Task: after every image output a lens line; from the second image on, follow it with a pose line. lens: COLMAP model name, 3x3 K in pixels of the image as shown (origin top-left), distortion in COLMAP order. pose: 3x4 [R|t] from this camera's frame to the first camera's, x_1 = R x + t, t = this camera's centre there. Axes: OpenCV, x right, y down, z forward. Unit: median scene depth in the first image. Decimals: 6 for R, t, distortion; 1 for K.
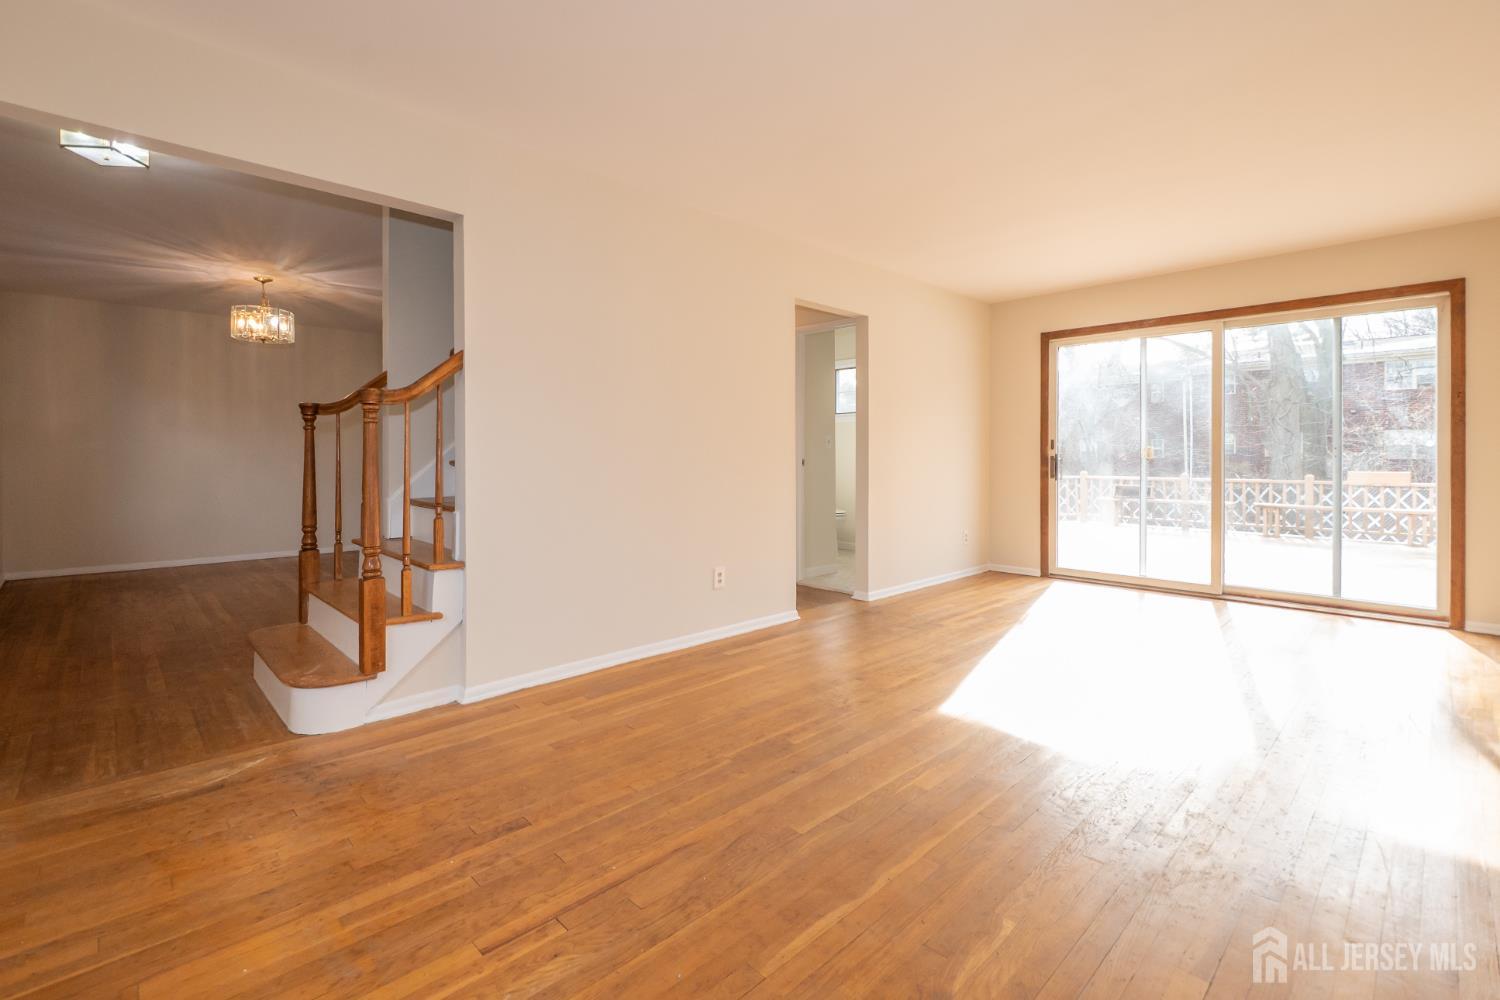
lens RADIAL K [[660.4, 0, 746.0], [0, 660.4, 459.9], [0, 0, 1]] dist [-0.000164, -0.004714]
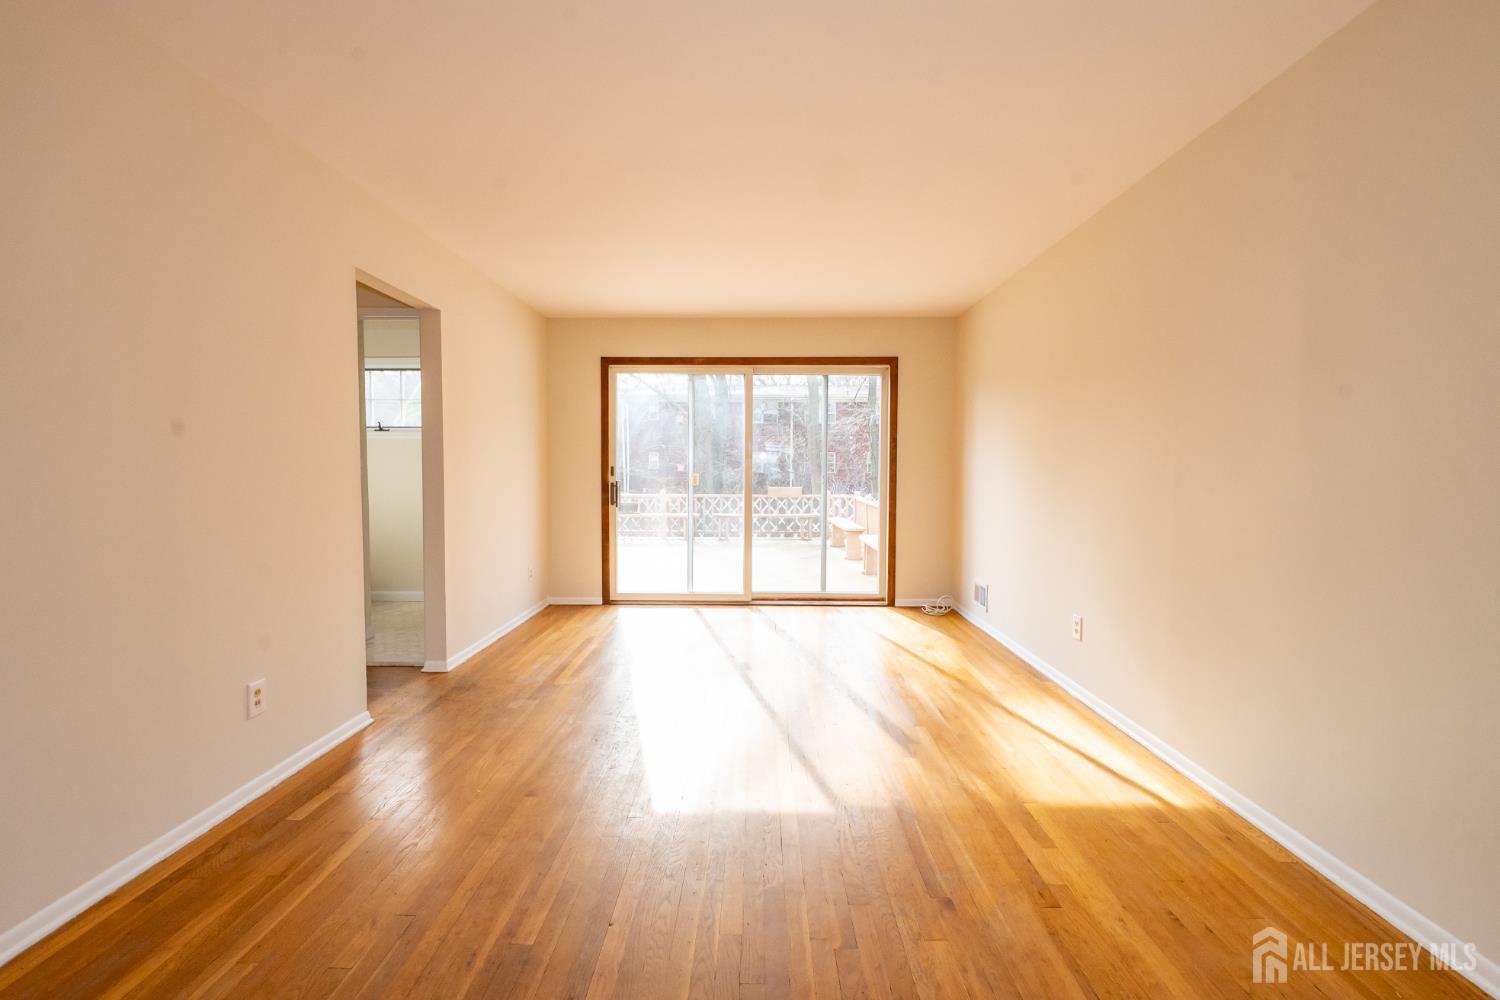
lens RADIAL K [[659.2, 0, 744.0], [0, 659.2, 497.9], [0, 0, 1]] dist [0.011586, -0.010315]
pose [[0.710628, -0.028557, 0.702988, -0.113754], [0.000278, 0.999187, 0.040308, -0.027438], [-0.703568, -0.028449, 0.710058, 0.182596]]
